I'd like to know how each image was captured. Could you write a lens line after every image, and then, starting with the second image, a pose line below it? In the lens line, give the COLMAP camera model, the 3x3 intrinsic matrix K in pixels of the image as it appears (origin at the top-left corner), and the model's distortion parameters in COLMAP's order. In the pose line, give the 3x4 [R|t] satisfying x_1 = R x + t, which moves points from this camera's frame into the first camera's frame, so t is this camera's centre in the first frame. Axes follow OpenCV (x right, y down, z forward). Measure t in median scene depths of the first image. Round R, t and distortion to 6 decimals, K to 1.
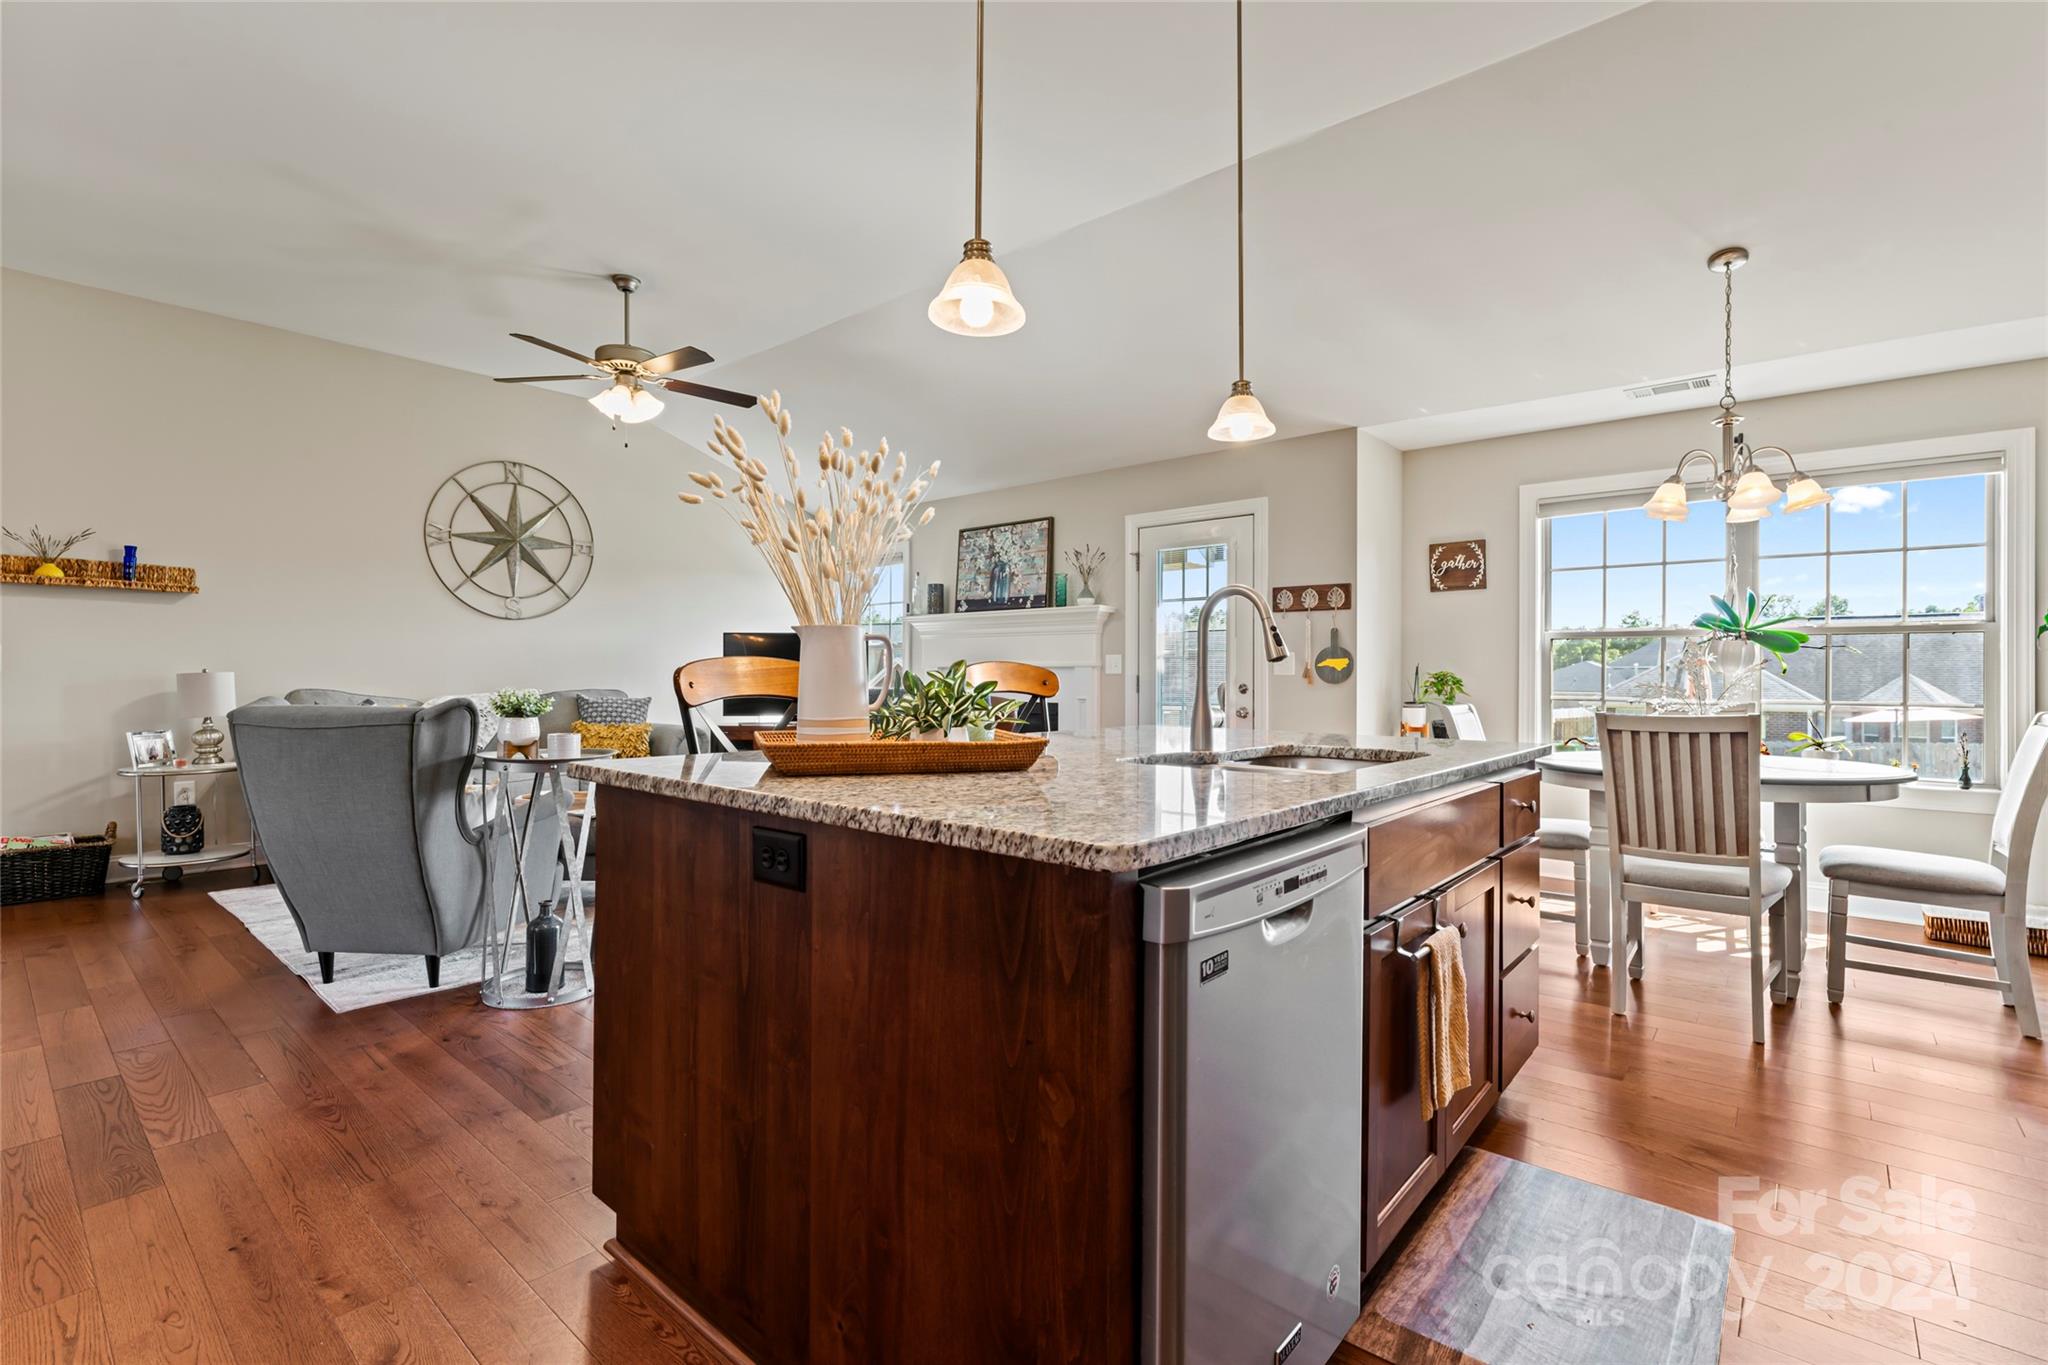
lens RADIAL K [[922.9, 0, 1018.7], [0, 922.9, 674.5], [0, 0, 1]] dist [-0.000917, -0.000310]
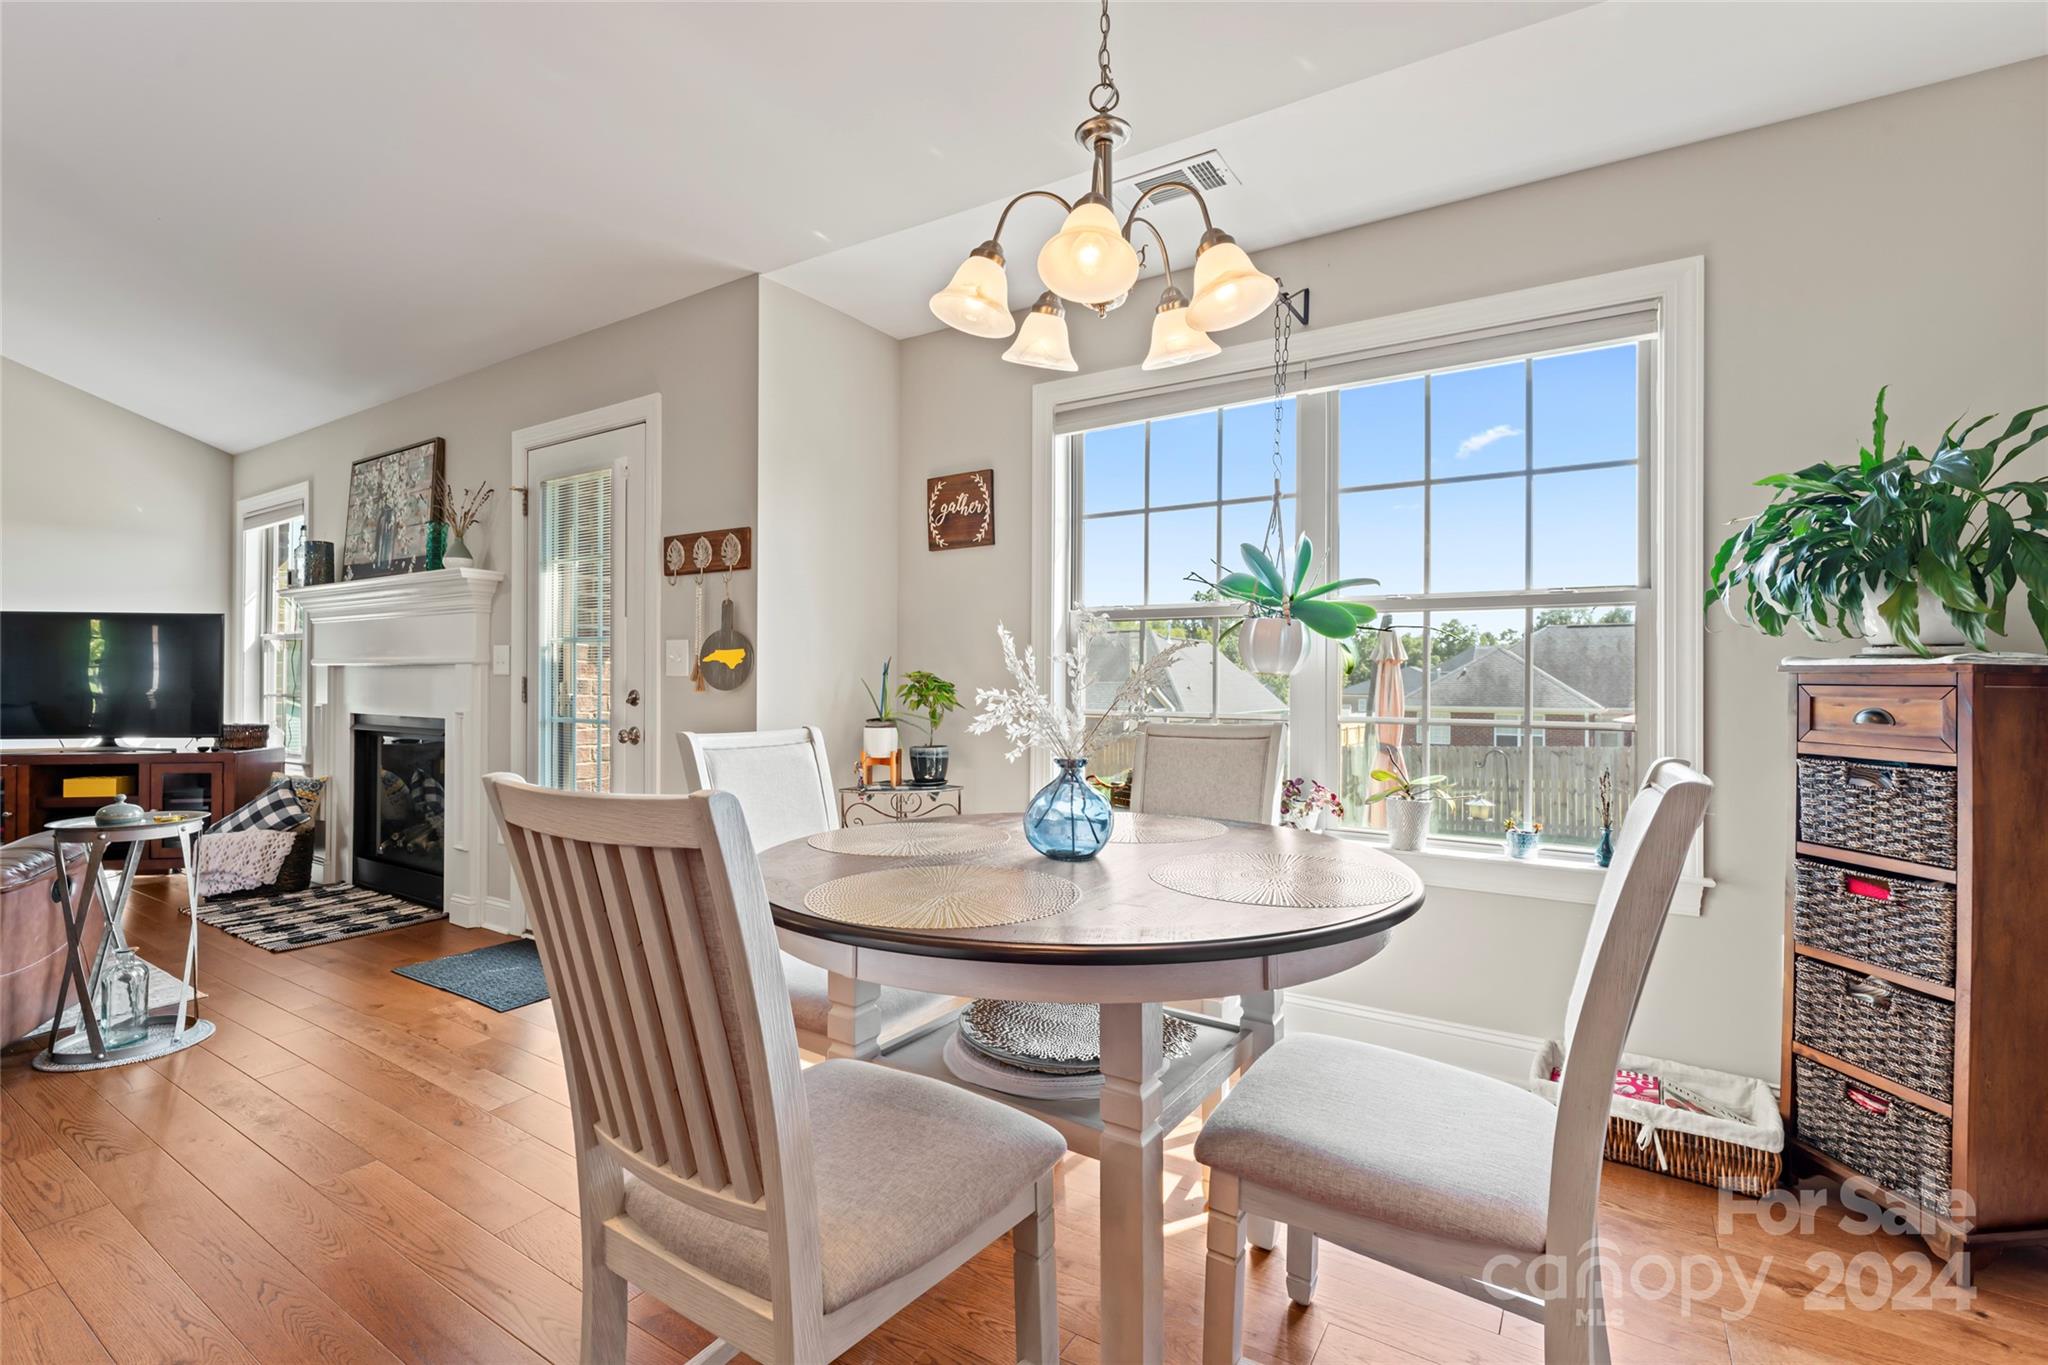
lens RADIAL K [[915.1, 0, 1014.7], [0, 915.1, 673.5], [0, 0, 1]] dist [-0.000817, -0.000405]
pose [[0.990500, 0.002368, 0.137493, 0.439209], [-0.001627, 0.999984, -0.005503, 0.001987], [-0.137504, 0.005227, 0.990487, 0.361654]]
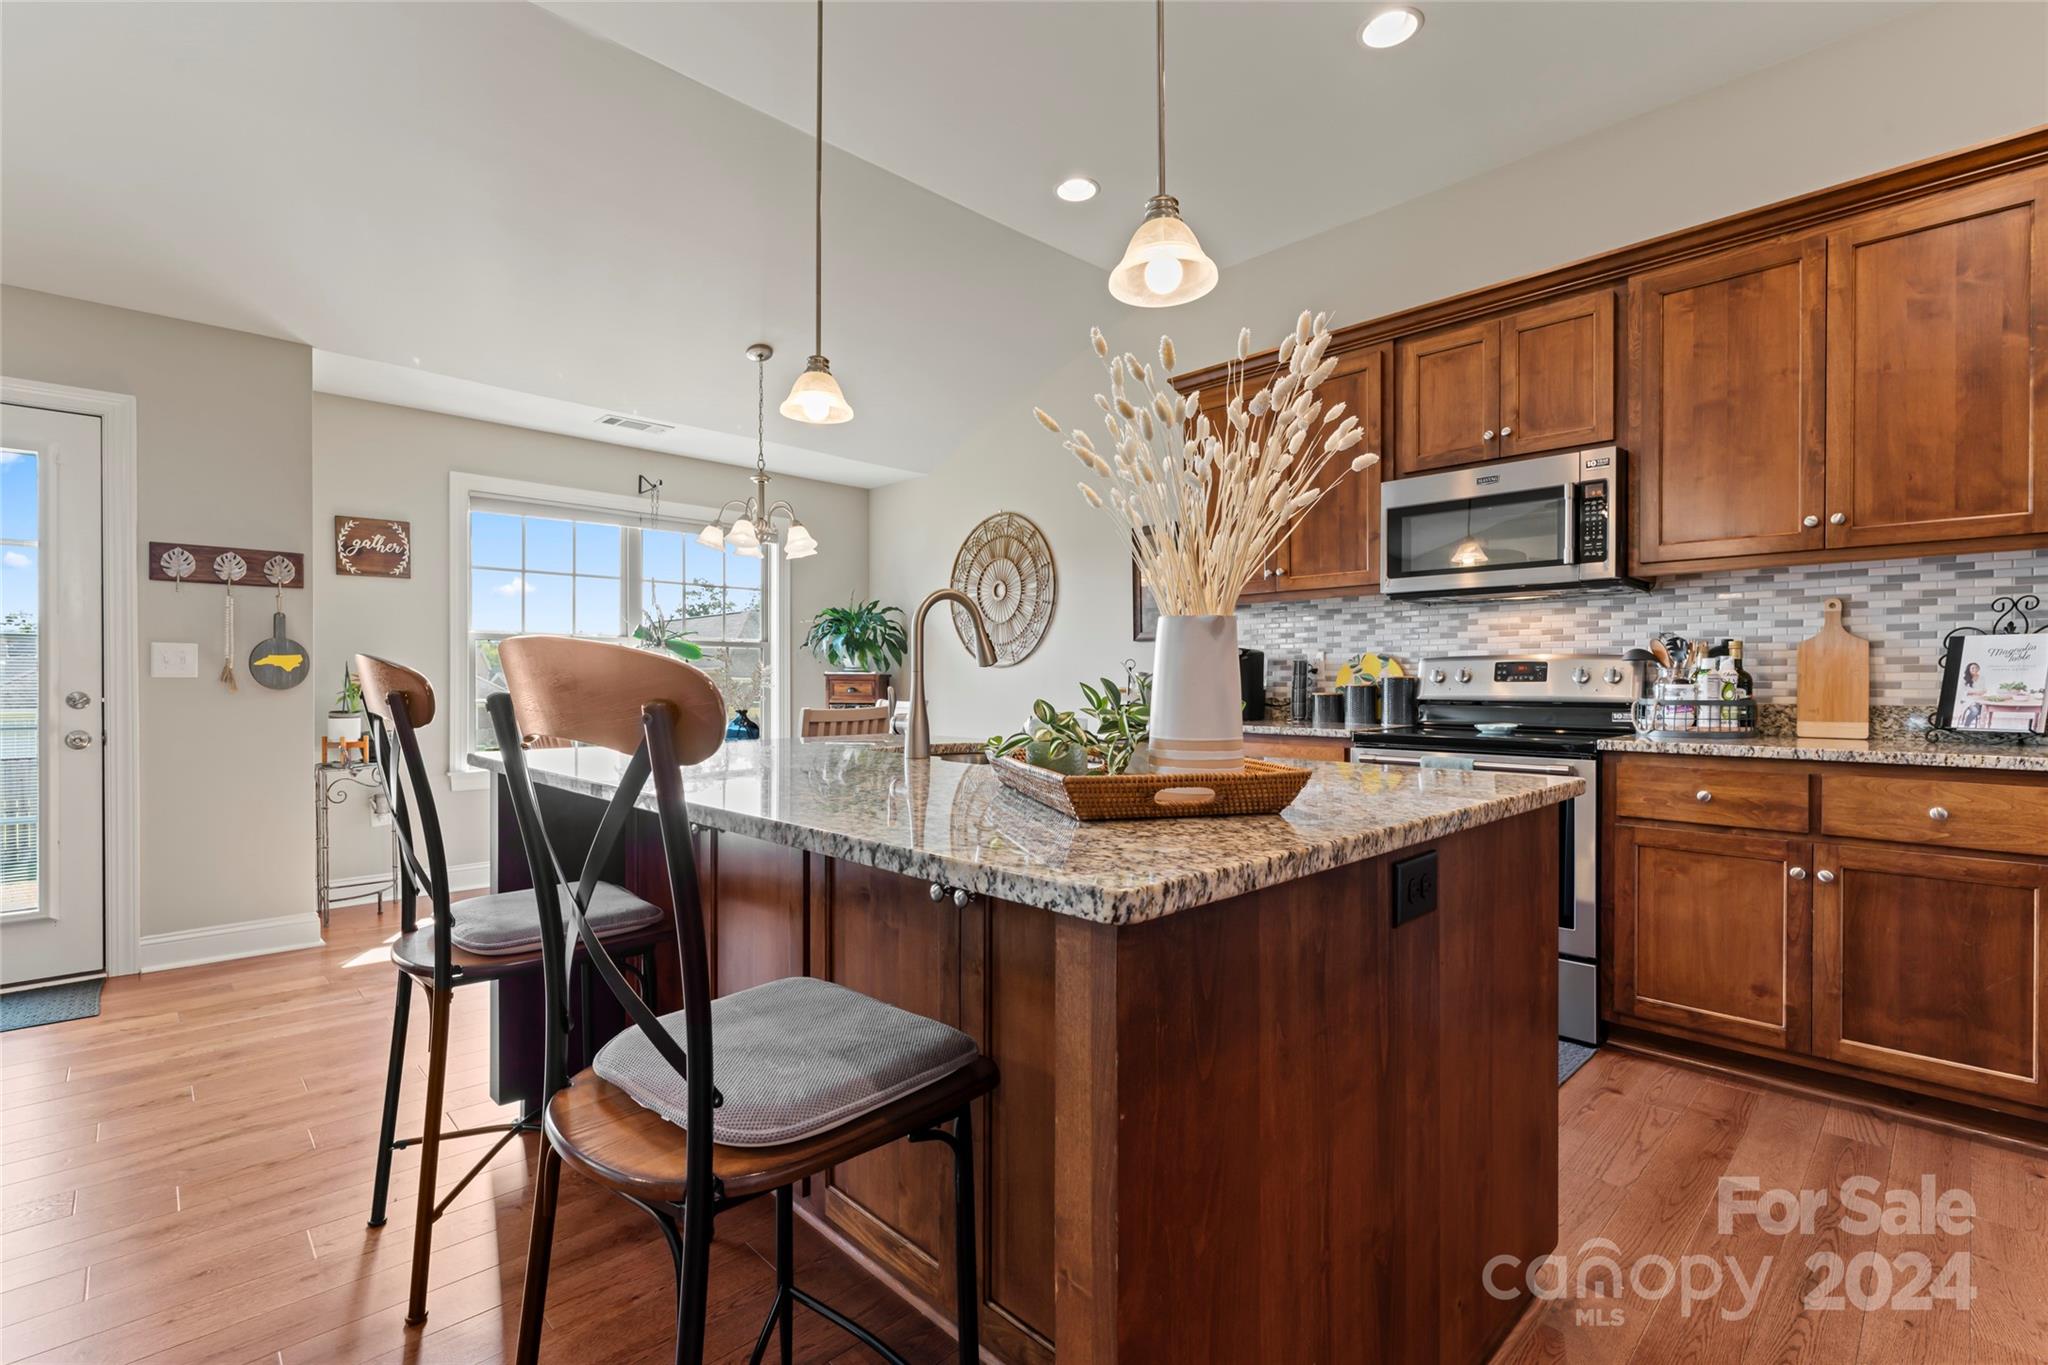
lens RADIAL K [[917.5, 0, 1020.0], [0, 917.5, 684.7], [0, 0, 1]] dist [-0.001202, -0.000076]
pose [[0.091321, -0.009378, 0.995777, -0.314329], [-0.000925, 0.999954, 0.009502, -0.001088], [-0.995821, -0.001789, 0.091308, 0.348579]]
